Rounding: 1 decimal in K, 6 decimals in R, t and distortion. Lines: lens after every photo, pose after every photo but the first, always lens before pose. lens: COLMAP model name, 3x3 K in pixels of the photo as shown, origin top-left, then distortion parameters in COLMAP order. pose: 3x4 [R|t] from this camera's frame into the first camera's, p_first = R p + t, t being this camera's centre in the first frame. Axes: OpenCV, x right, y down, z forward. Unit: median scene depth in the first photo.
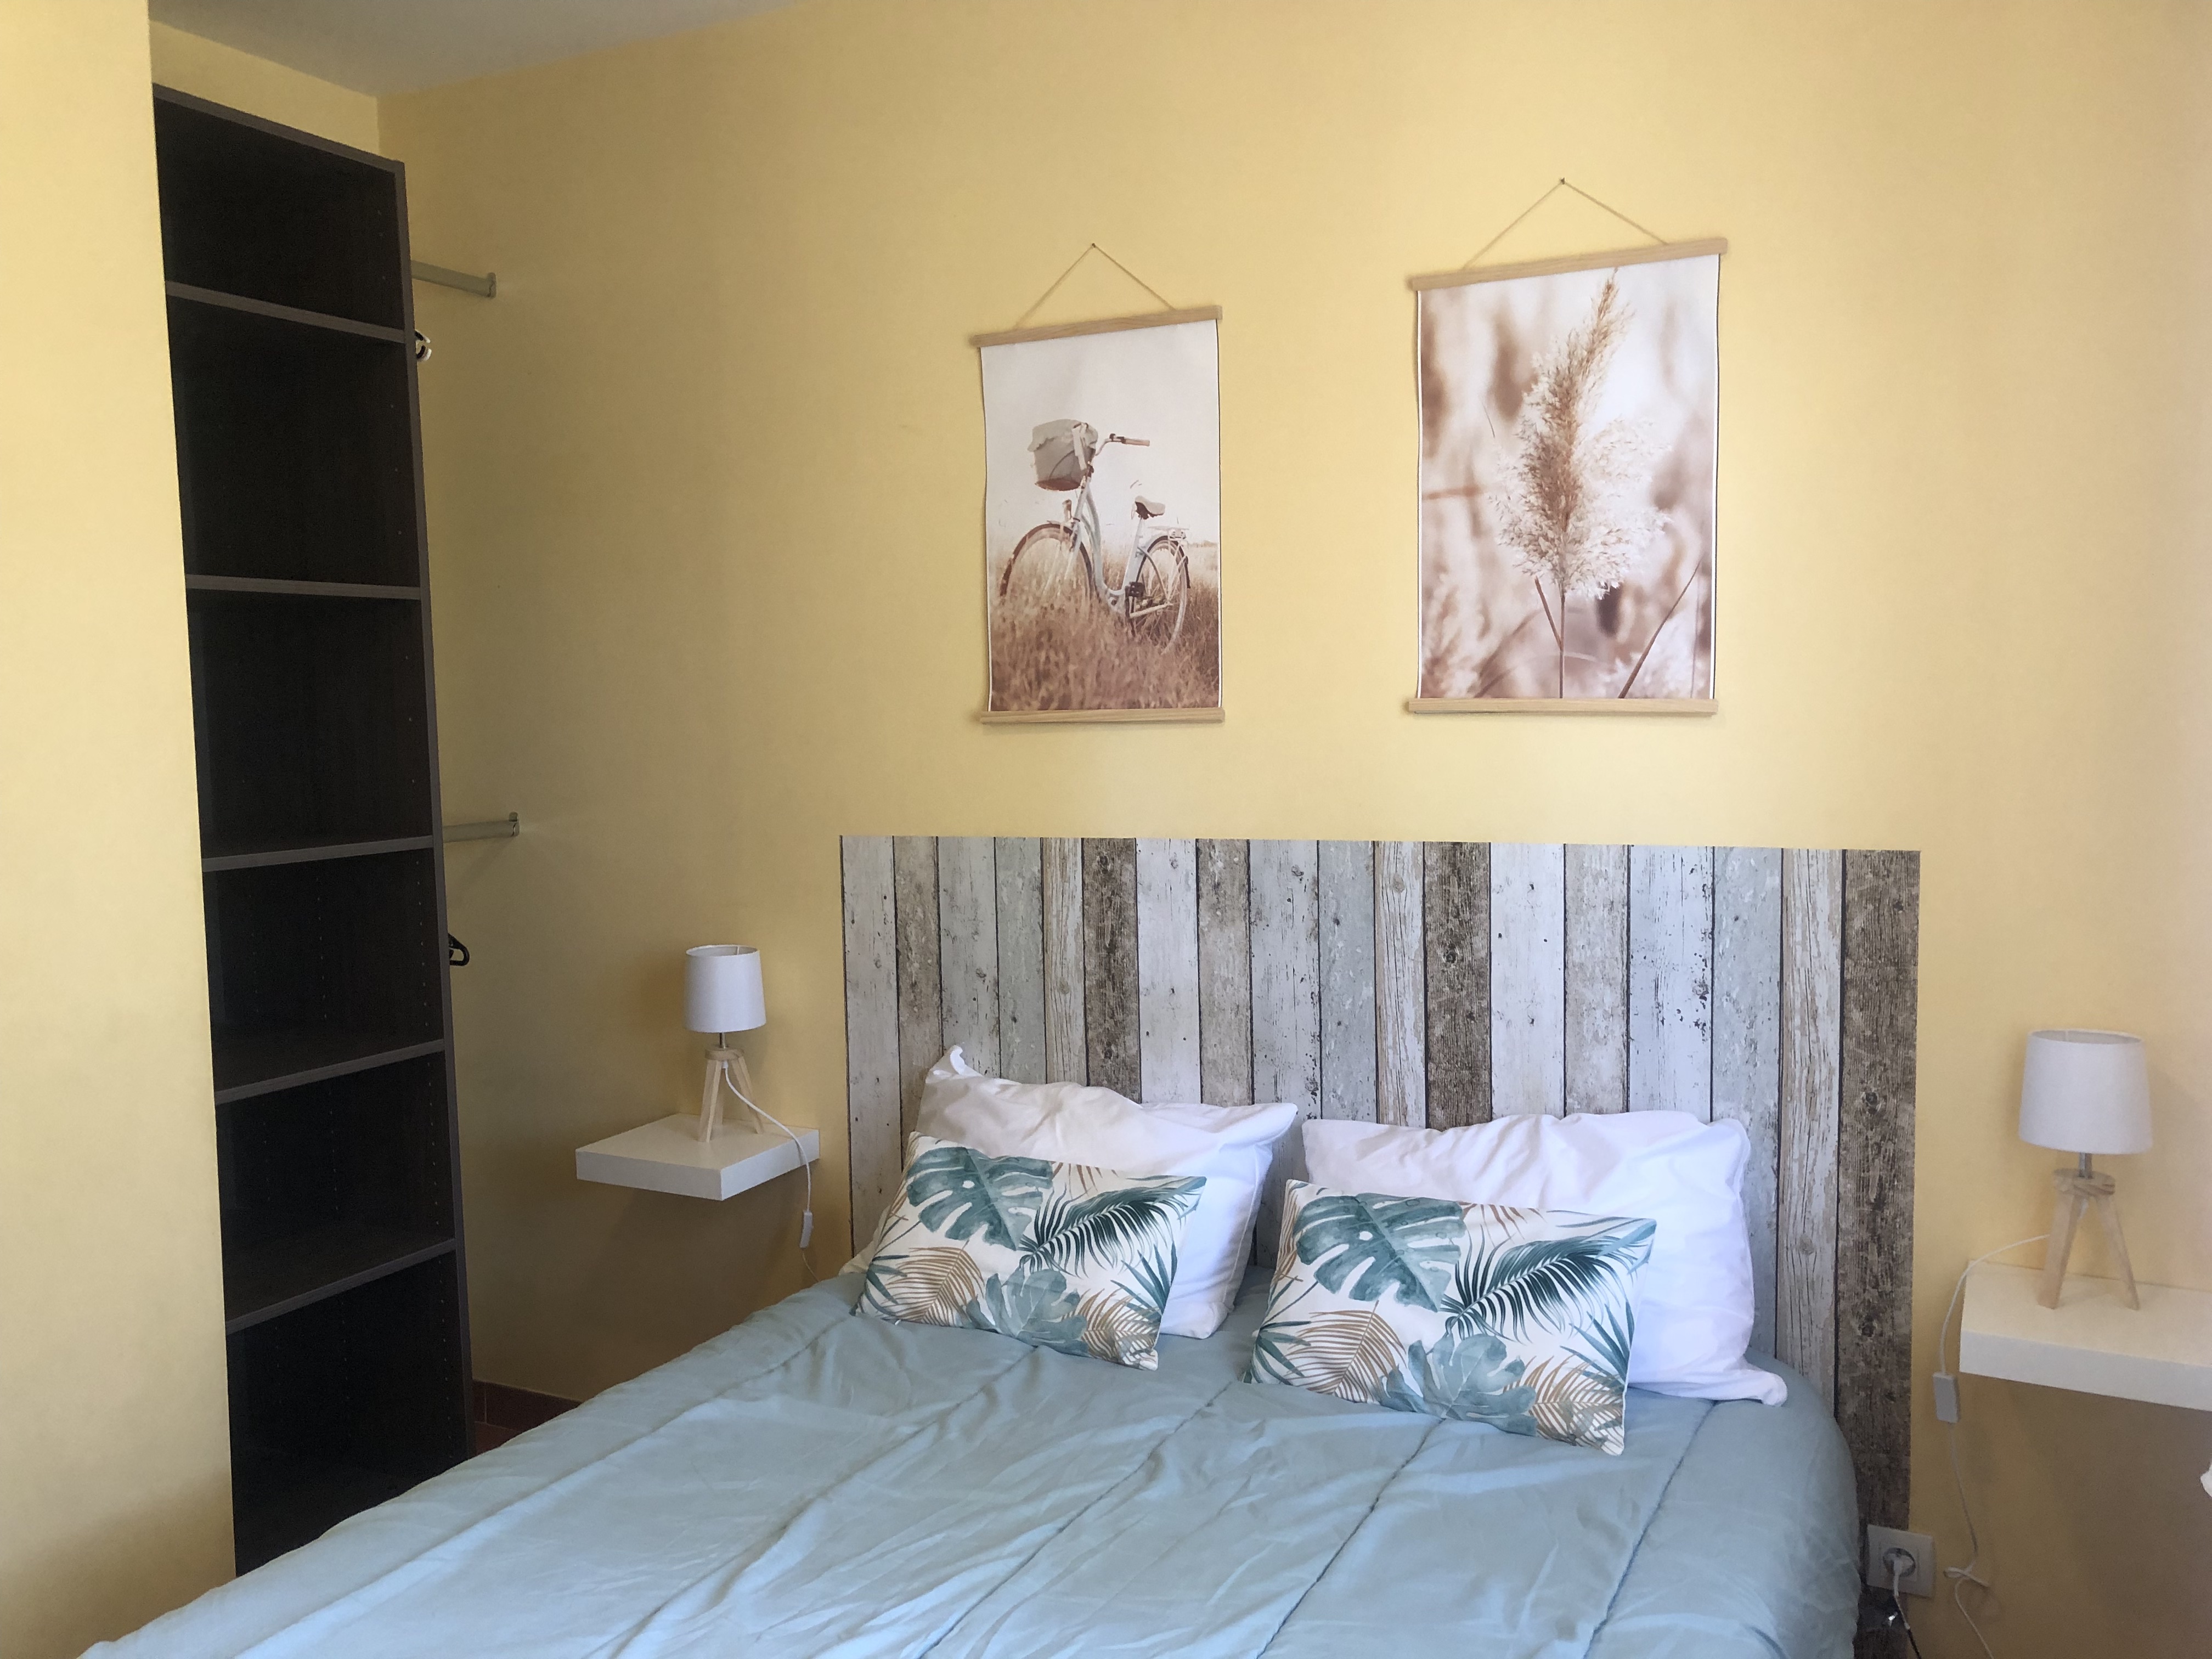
lens RADIAL K [[1815.6, 0, 1107.3], [0, 1815.6, 839.1], [0, 0, 1]] dist [0.008383, -0.001253]
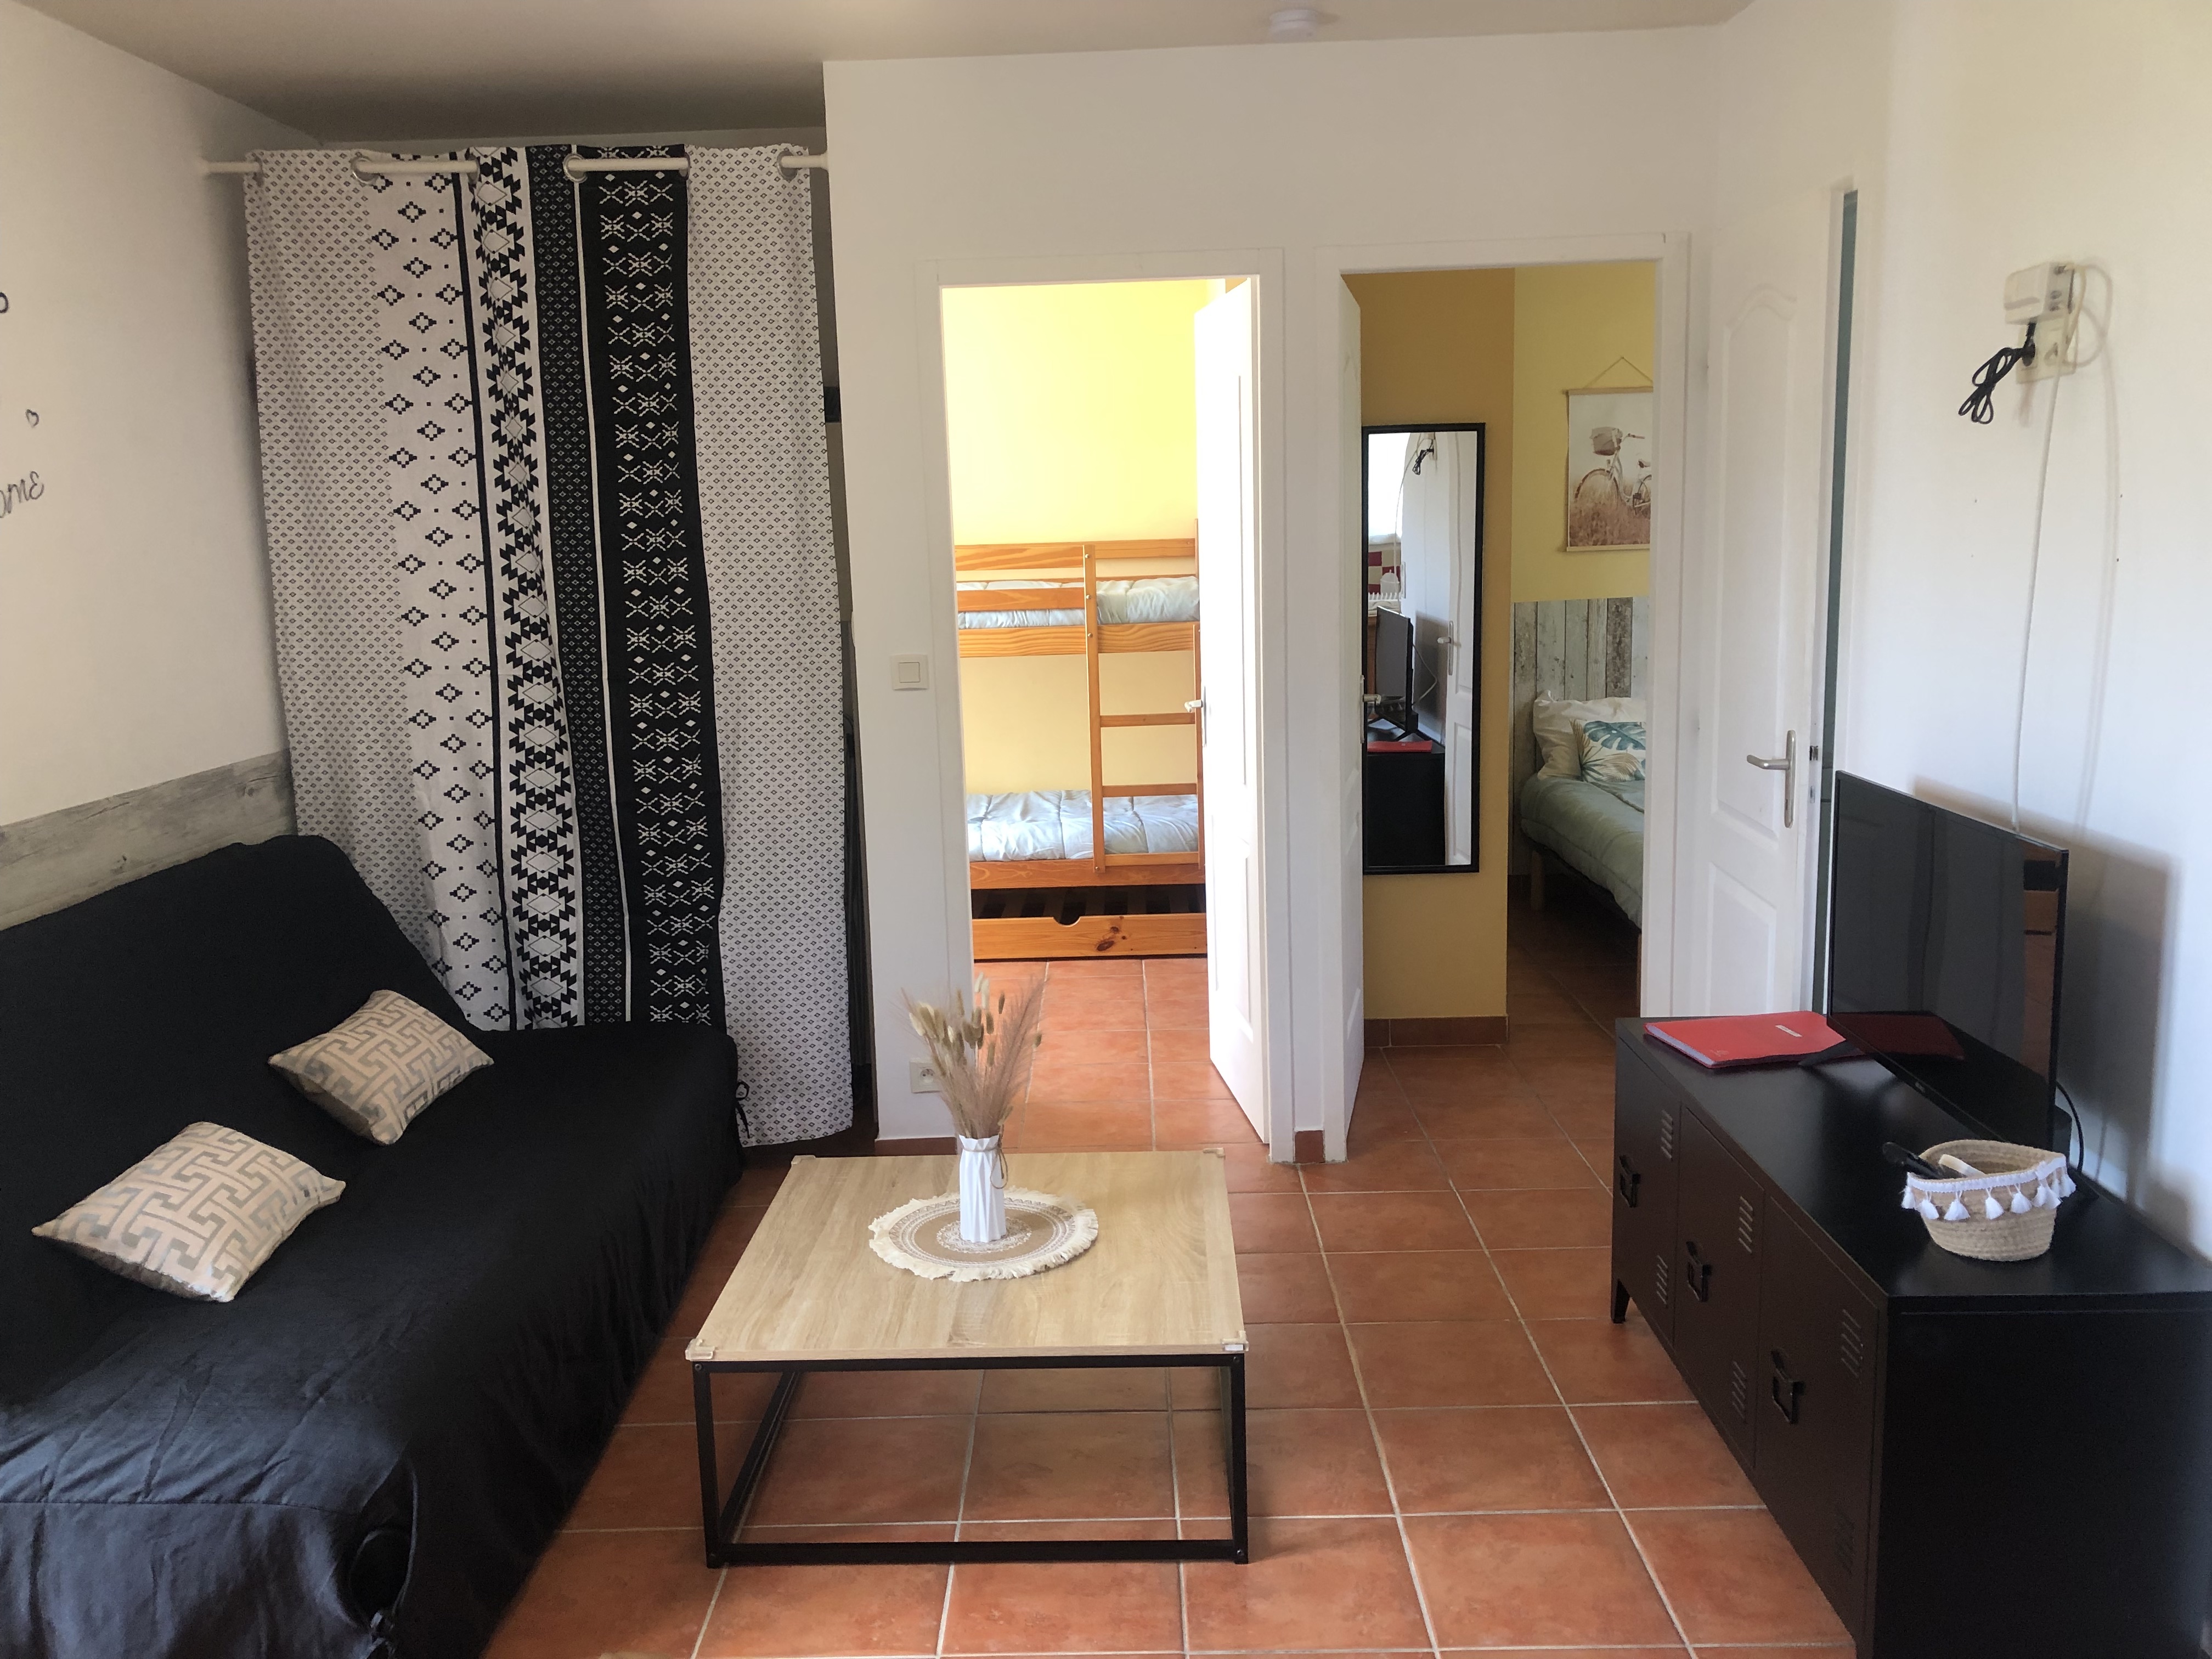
lens RADIAL K [[1815.6, 0, 1104.6], [0, 1815.6, 823.2], [0, 0, 1]] dist [0.008383, -0.001253]
pose [[0.899889, -0.073583, 0.429868, -1.712115], [0.054905, 0.996936, 0.055711, 0.128991], [-0.432650, -0.026532, 0.901171, -0.929796]]
